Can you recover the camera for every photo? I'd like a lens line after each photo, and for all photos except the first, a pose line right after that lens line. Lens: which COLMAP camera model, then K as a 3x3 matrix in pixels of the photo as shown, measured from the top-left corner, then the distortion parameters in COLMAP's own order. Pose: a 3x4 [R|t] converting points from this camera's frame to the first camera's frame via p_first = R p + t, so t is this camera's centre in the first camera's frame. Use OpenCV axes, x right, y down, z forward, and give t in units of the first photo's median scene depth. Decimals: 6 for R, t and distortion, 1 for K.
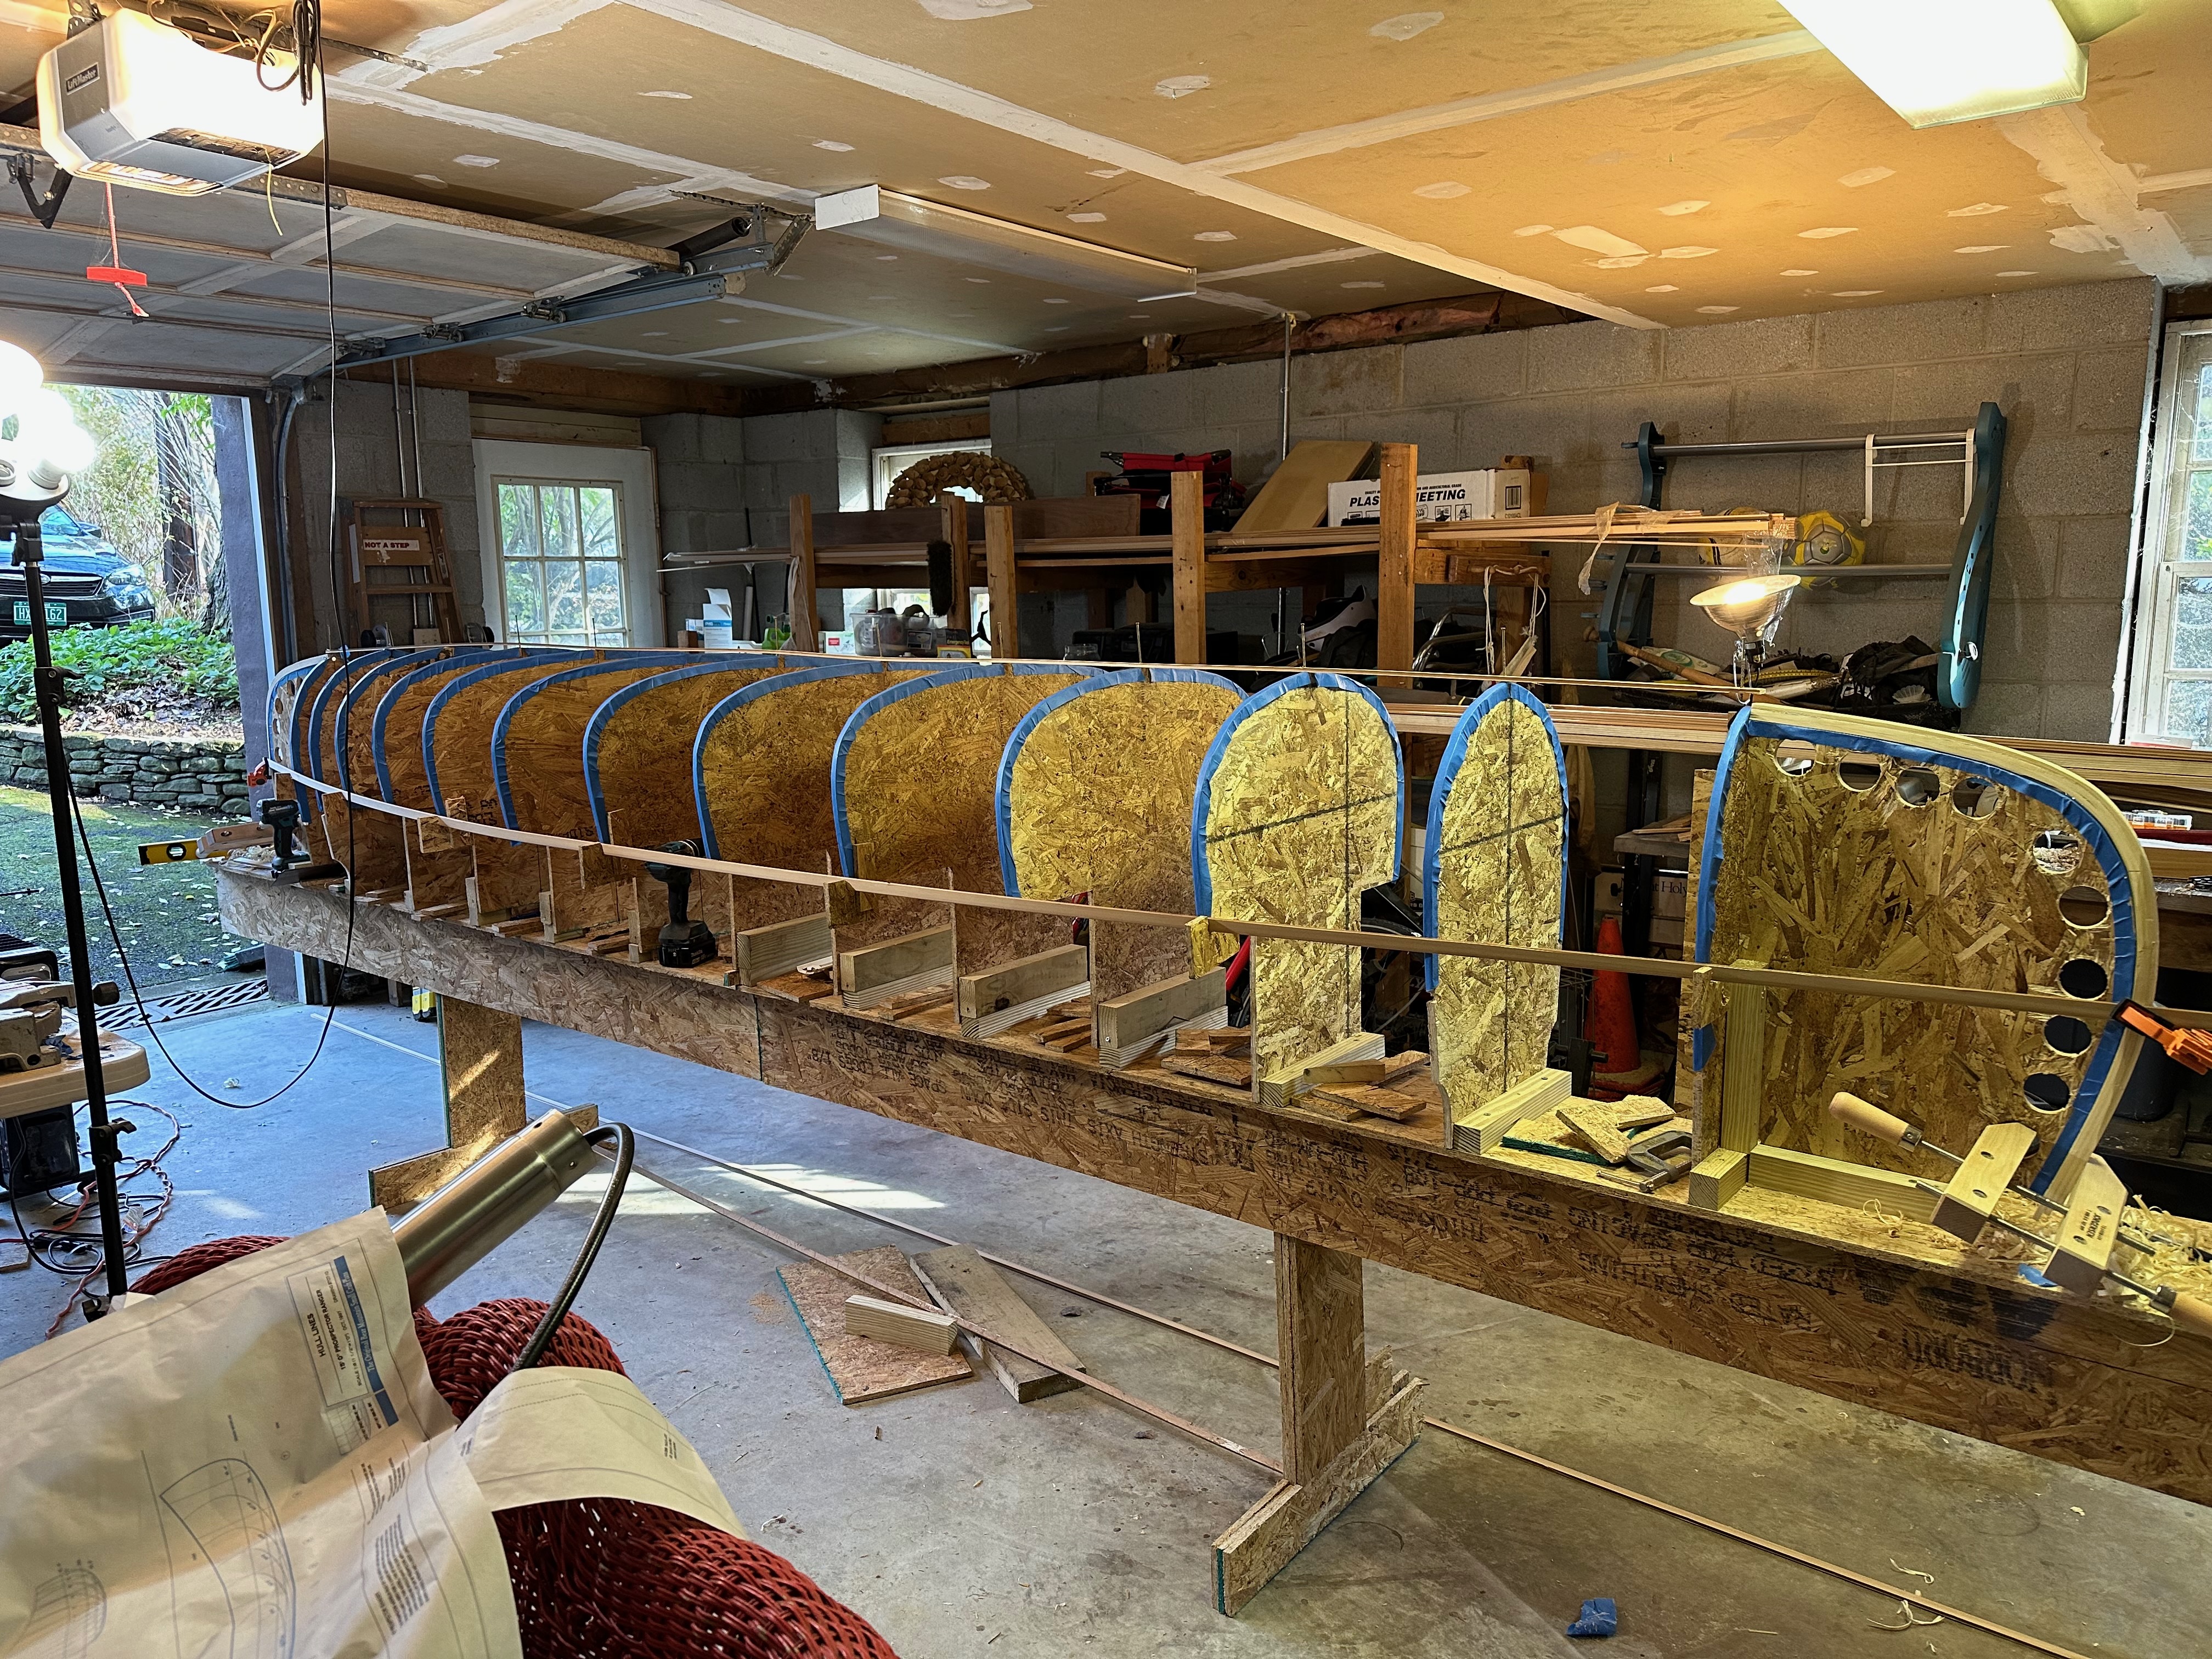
lens RADIAL K [[1627.7, 0, 1108.1], [0, 1627.7, 851.3], [0, 0, 1]] dist [0.057494, -0.003851]
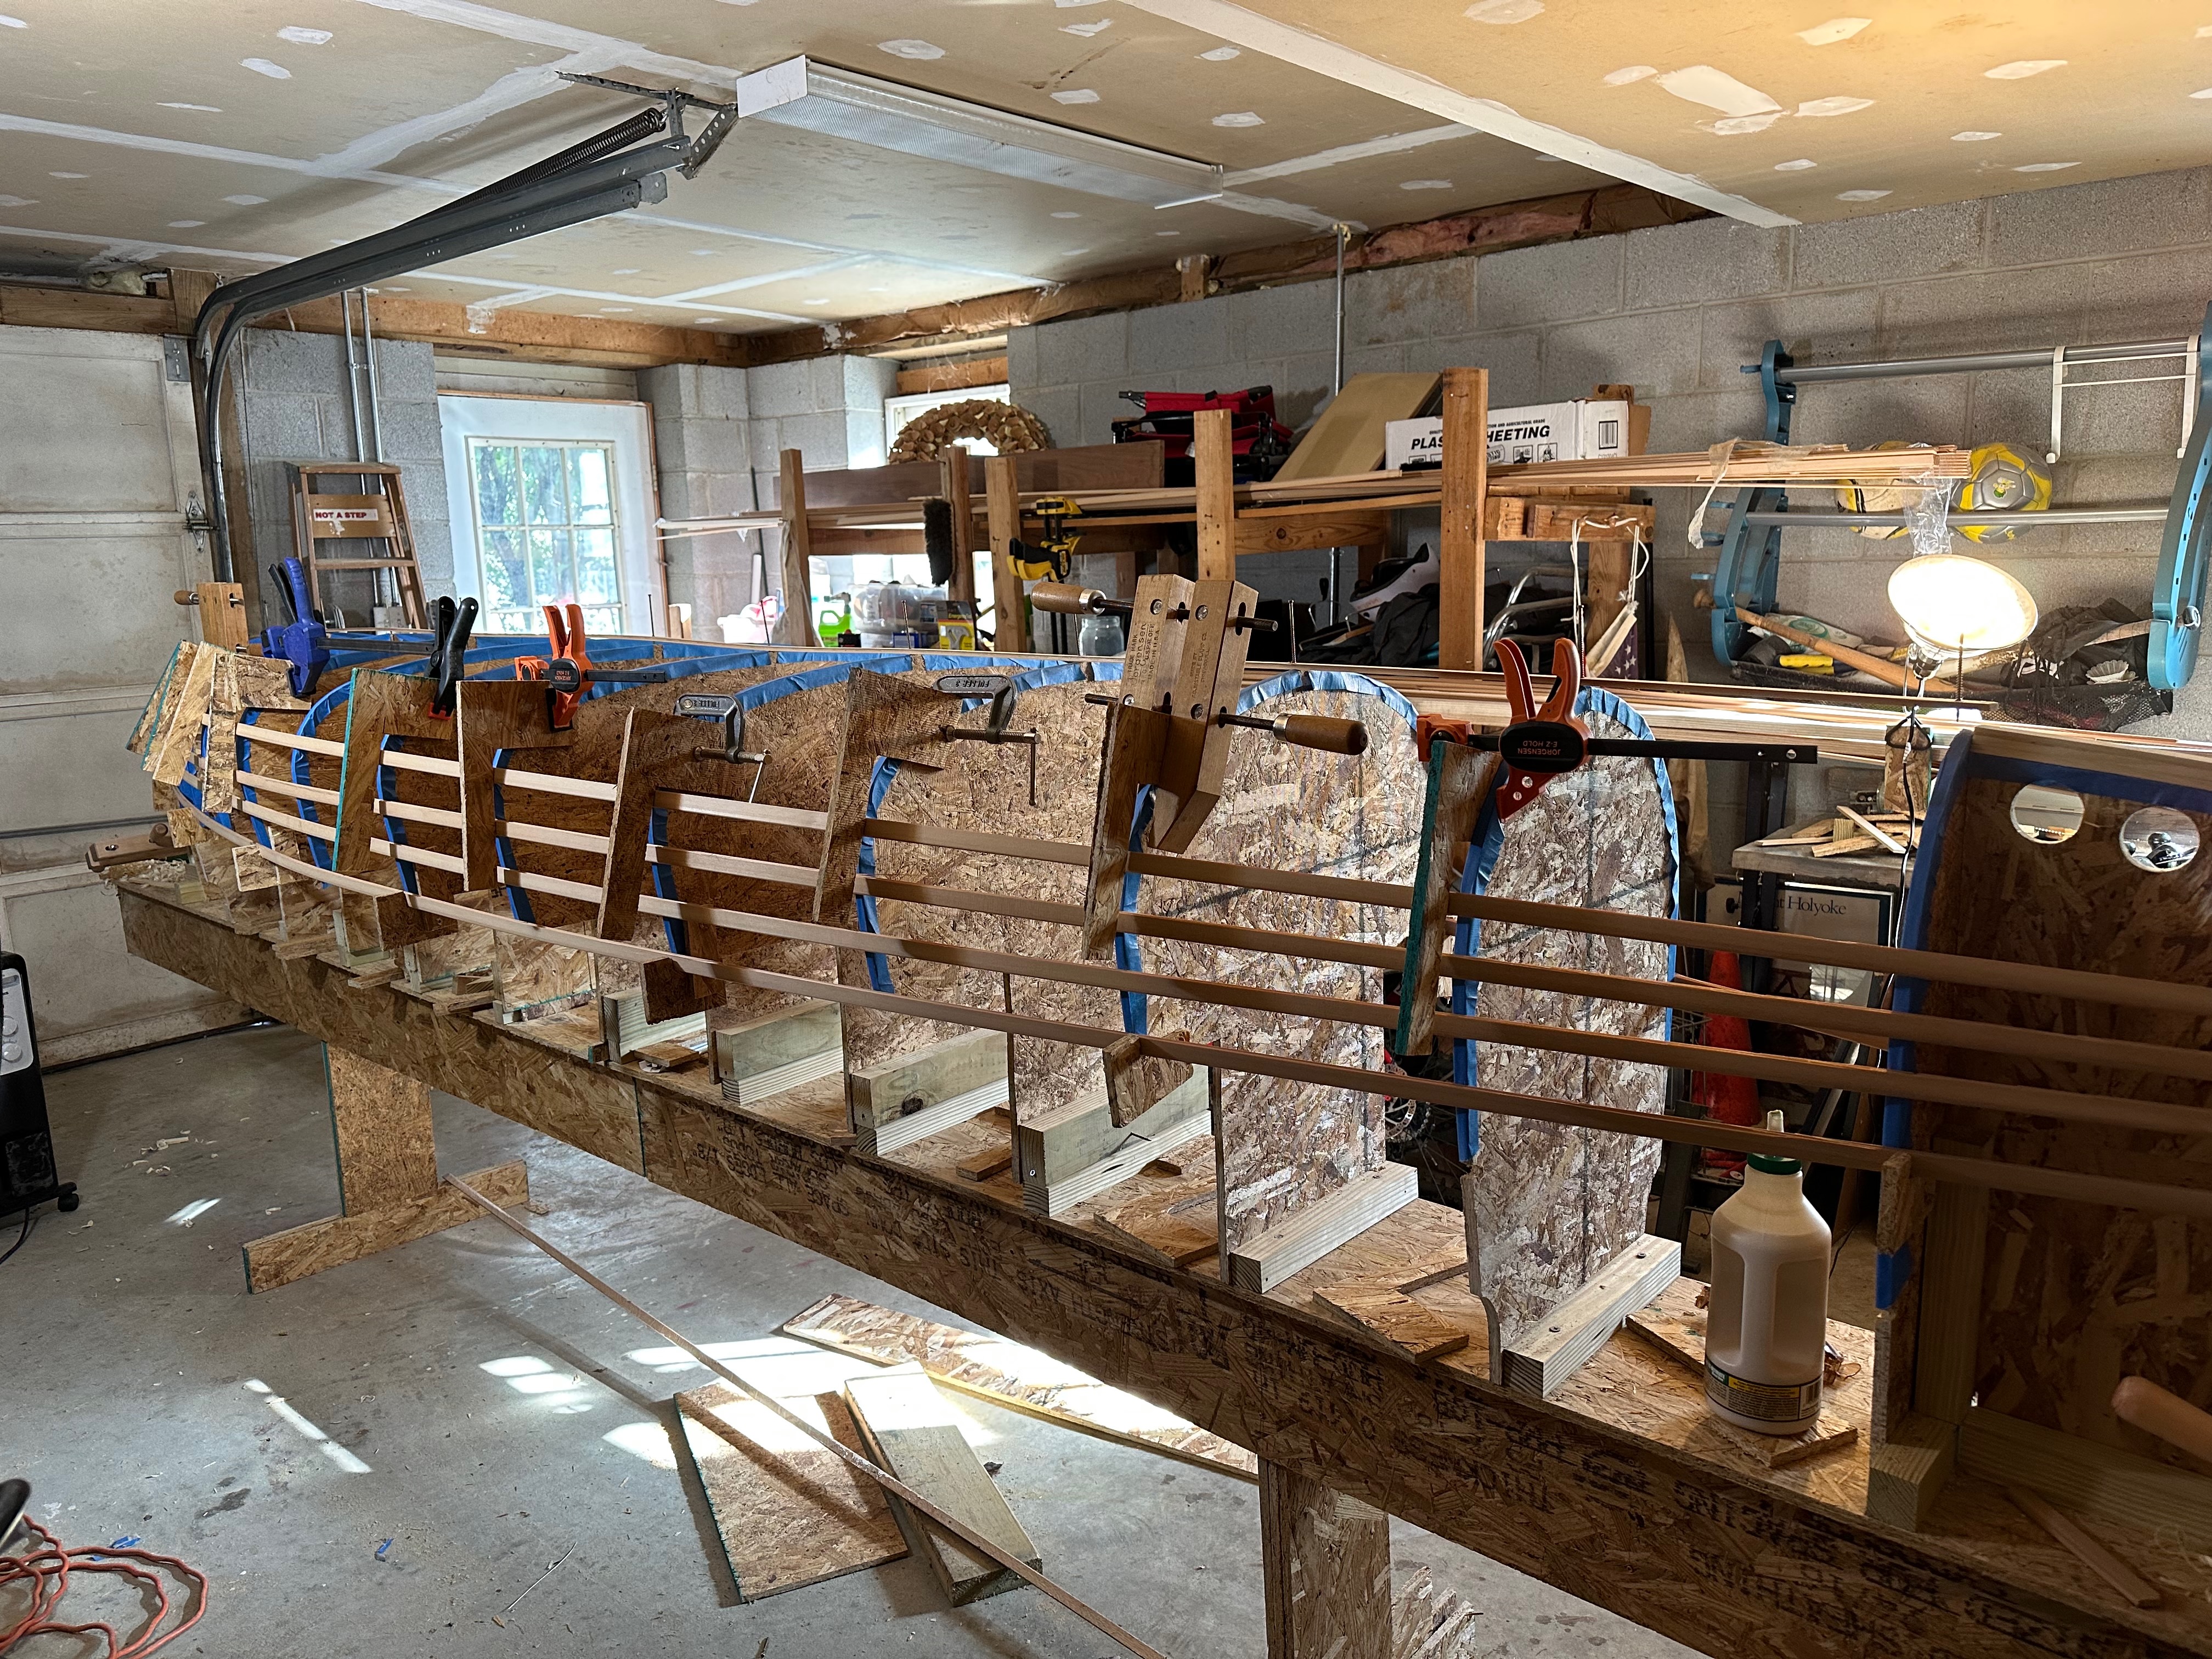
lens RADIAL K [[1608.7, 0, 1111.0], [0, 1608.7, 849.5], [0, 0, 1]] dist [0.010292, -0.028719]
pose [[0.998177, -0.002362, -0.060310, 0.072358], [0.003779, 0.999719, 0.023393, -0.042216], [0.060238, -0.023578, 0.997906, 0.268580]]
